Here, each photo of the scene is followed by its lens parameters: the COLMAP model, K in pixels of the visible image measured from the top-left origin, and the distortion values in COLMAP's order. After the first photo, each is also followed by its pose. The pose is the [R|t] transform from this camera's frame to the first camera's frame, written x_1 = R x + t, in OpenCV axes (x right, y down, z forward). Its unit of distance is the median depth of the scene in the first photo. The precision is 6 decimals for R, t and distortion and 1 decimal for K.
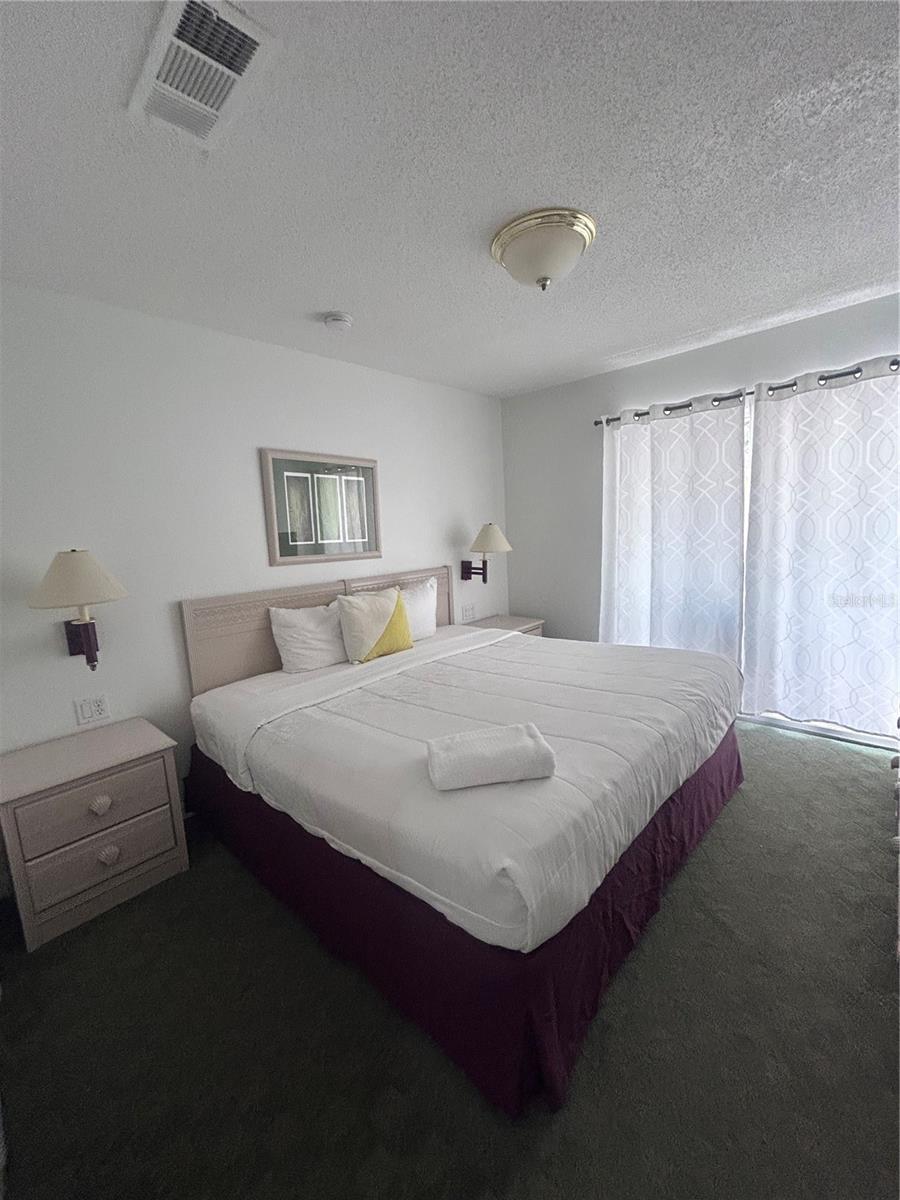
lens RADIAL K [[481.3, 0, 455.0], [0, 481.3, 594.6], [0, 0, 1]] dist [0.000569, -0.000088]
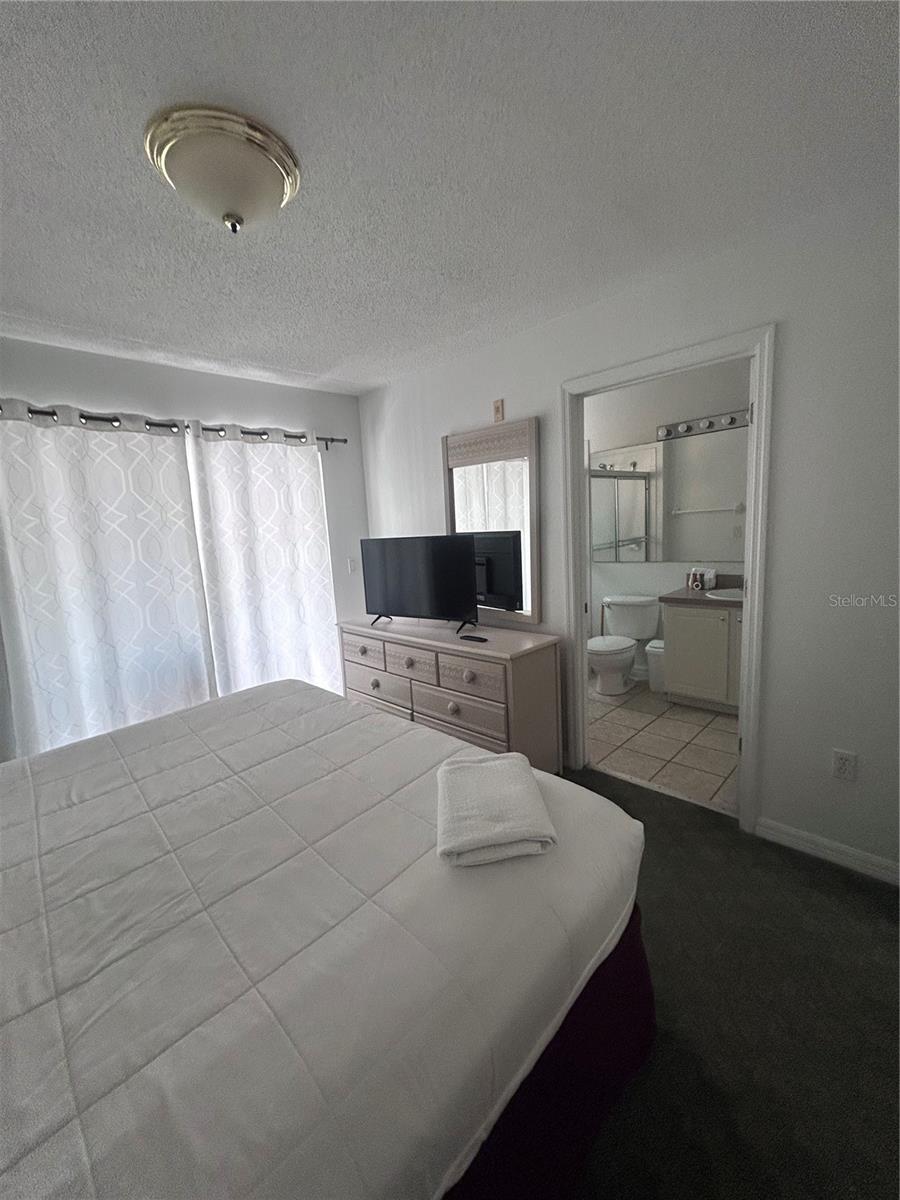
lens RADIAL K [[481.3, 0, 448.3], [0, 481.3, 596.8], [0, 0, 1]] dist [0.000569, -0.000088]
pose [[0.053748, -0.092234, 0.994286, -0.382009], [0.191560, 0.978184, 0.080385, -0.054440], [-0.980008, 0.186144, 0.070244, 0.477154]]
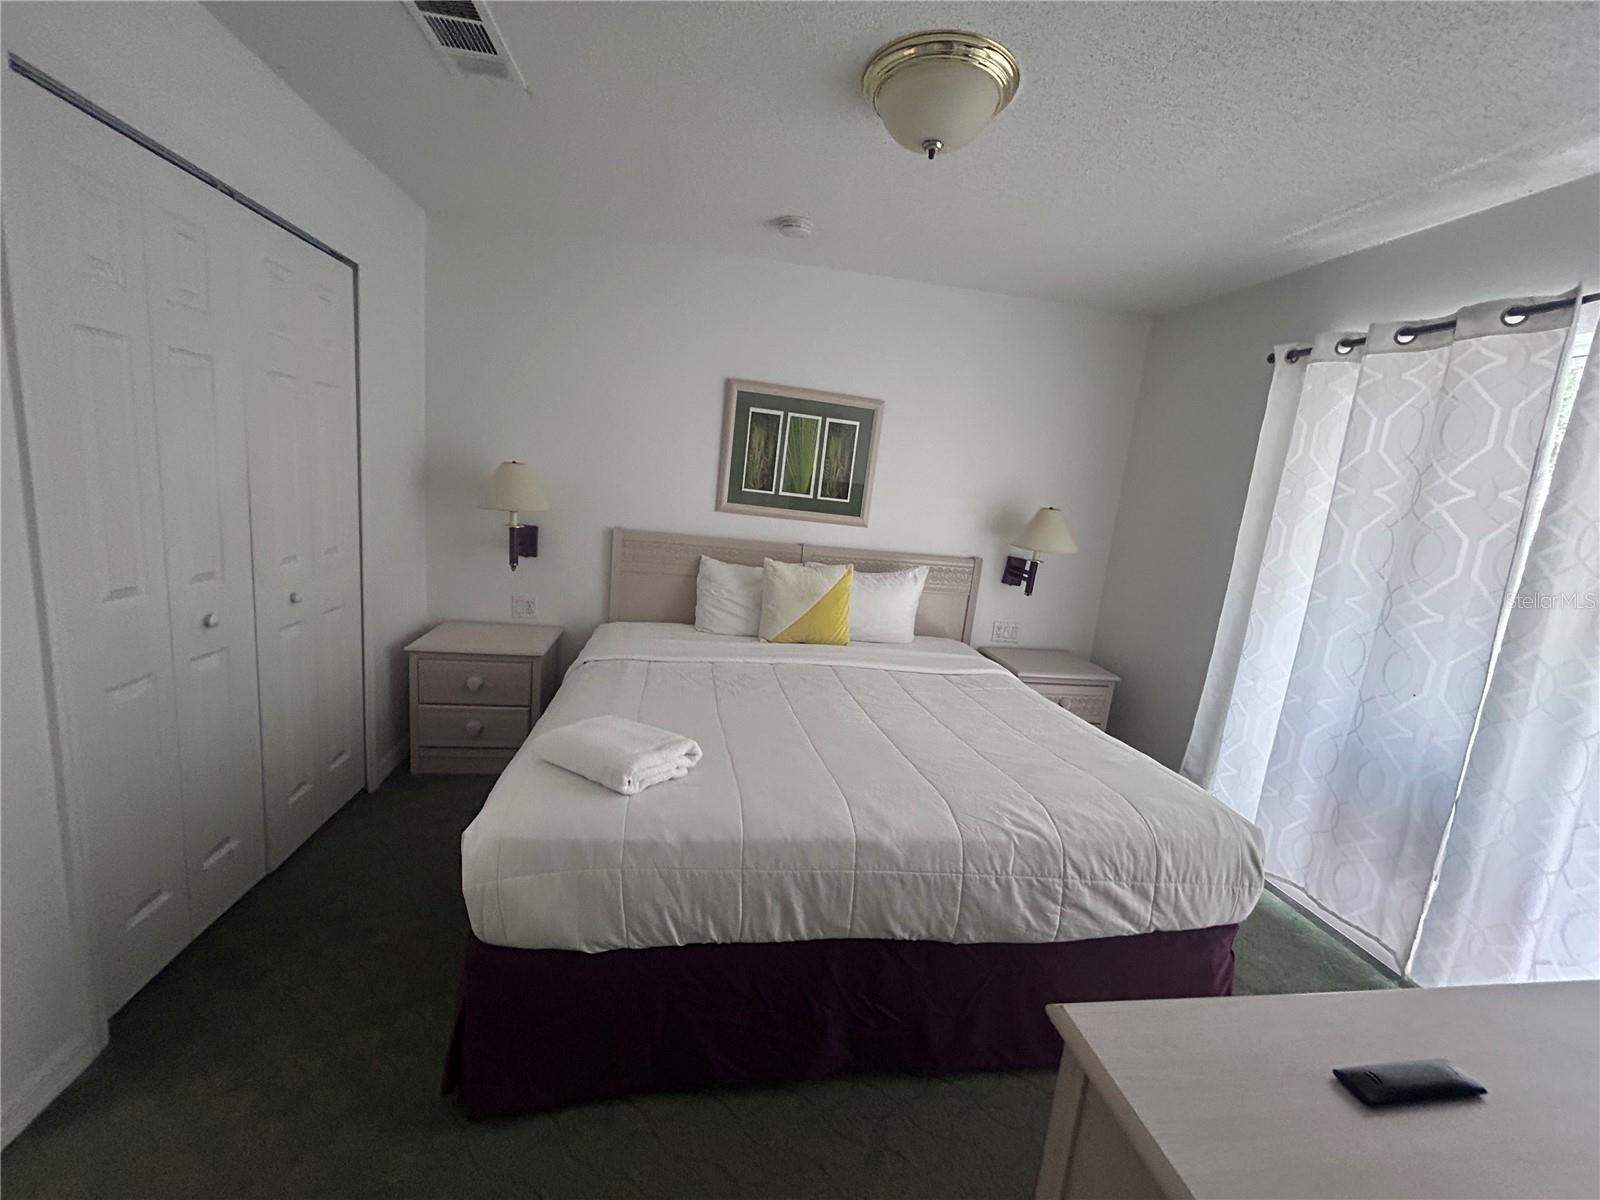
lens RADIAL K [[641.7, 0, 799.8], [0, 641.7, 591.7], [0, 0, 1]] dist [0.000569, -0.000088]
pose [[0.779526, 0.232190, -0.581745, 0.460462], [-0.220268, 0.971051, 0.092419, -0.056704], [0.586363, 0.056097, 0.808104, 0.130955]]
